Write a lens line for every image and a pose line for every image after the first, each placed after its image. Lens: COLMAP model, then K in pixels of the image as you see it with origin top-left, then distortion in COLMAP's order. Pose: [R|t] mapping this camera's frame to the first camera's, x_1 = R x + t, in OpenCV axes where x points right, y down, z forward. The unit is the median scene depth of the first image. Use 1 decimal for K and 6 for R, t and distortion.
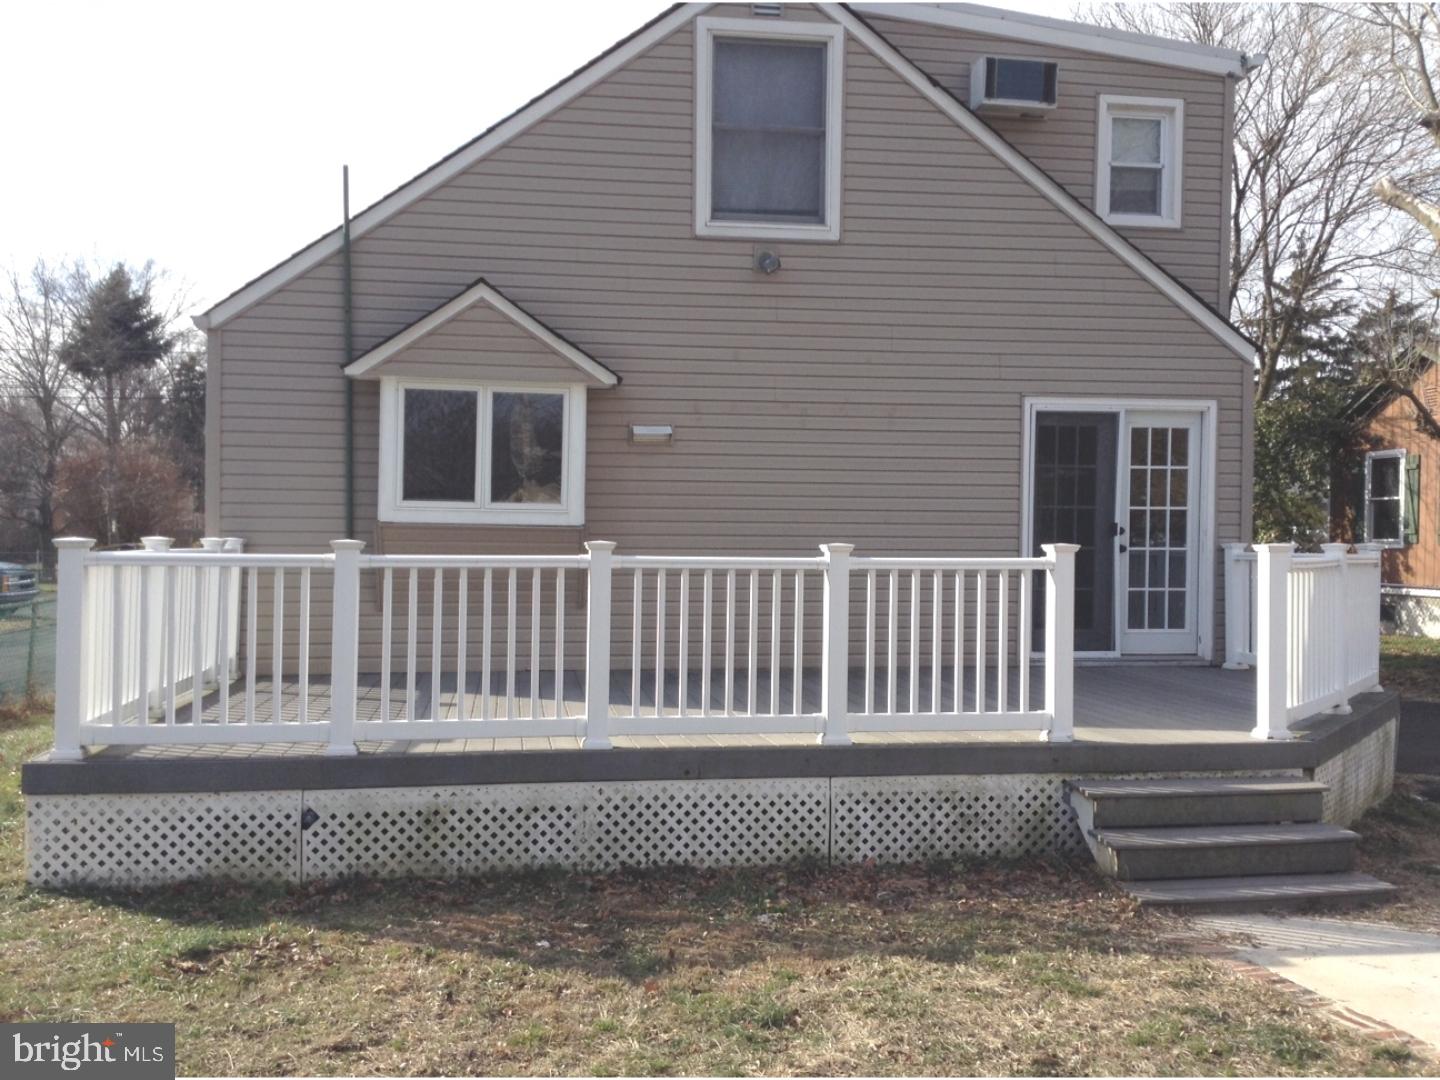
lens RADIAL K [[1326.1, 0, 726.5], [0, 1326.1, 542.1], [0, 0, 1]] dist [0.045711, 0.000000]
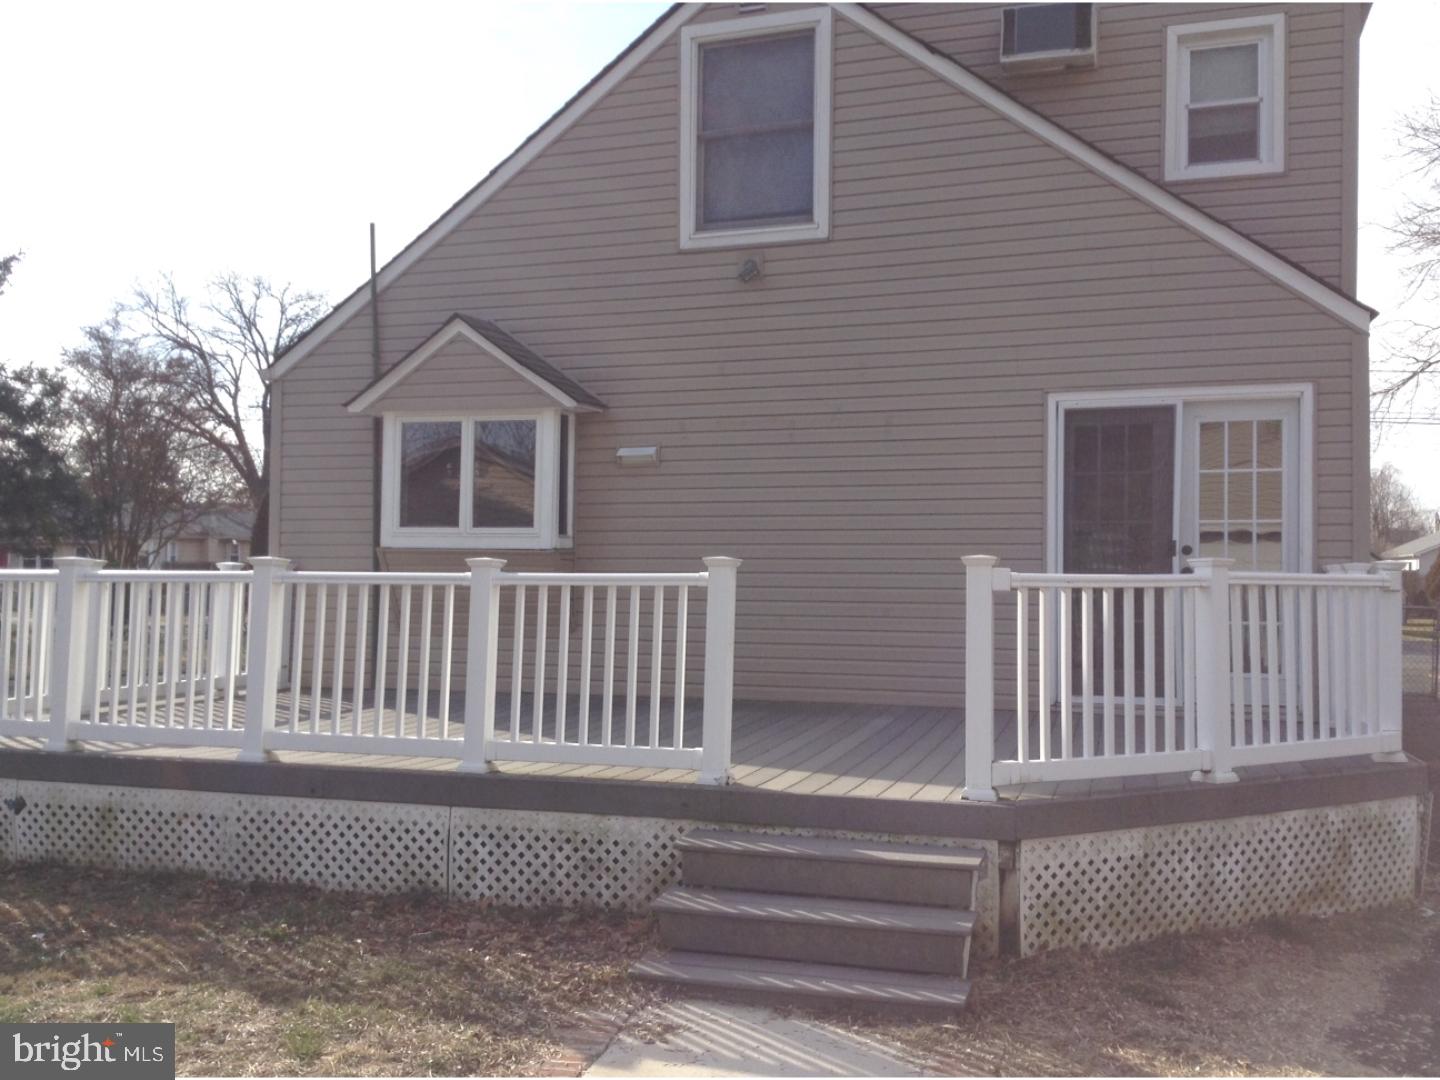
lens RADIAL K [[1326.1, 0, 712.5], [0, 1326.1, 532.9], [0, 0, 1]] dist [0.045711, 0.000000]
pose [[0.895198, -0.017928, -0.445308, 0.452319], [0.001452, 0.999303, -0.037312, 0.012938], [0.445666, 0.032755, 0.894600, 0.157574]]
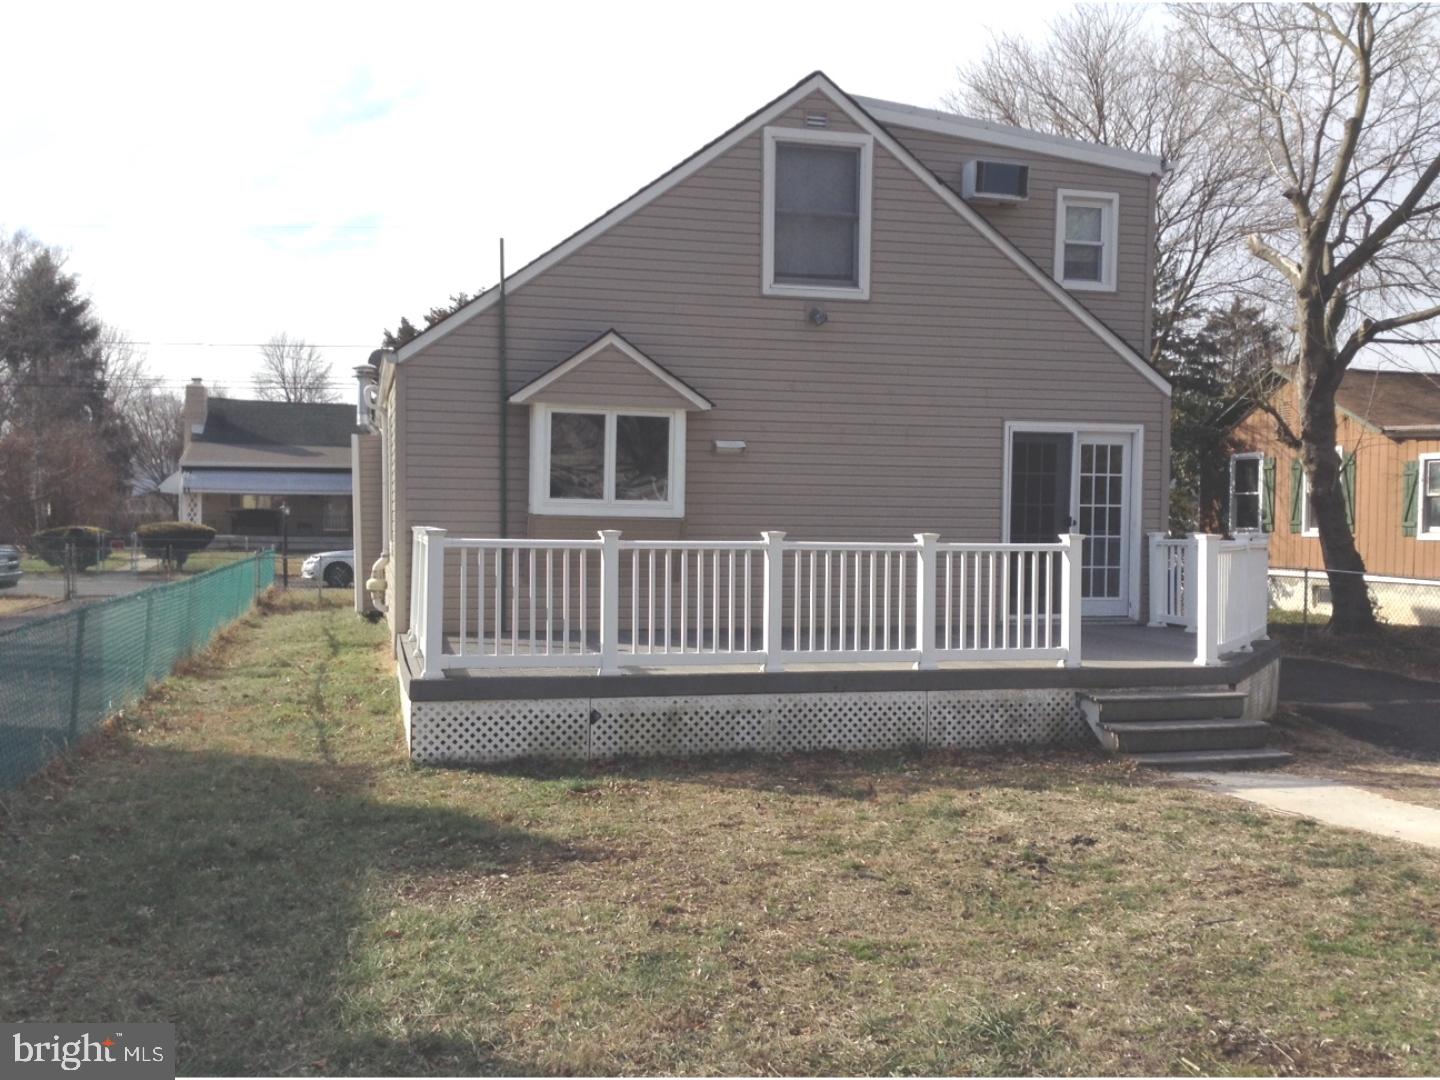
lens RADIAL K [[1326.1, 0, 716.5], [0, 1326.1, 534.5], [0, 0, 1]] dist [0.045711, 0.000000]
pose [[0.995571, 0.003102, 0.093966, -0.200974], [-0.003745, 0.999971, 0.006661, -0.004747], [-0.093942, -0.006984, 0.995553, -0.309877]]
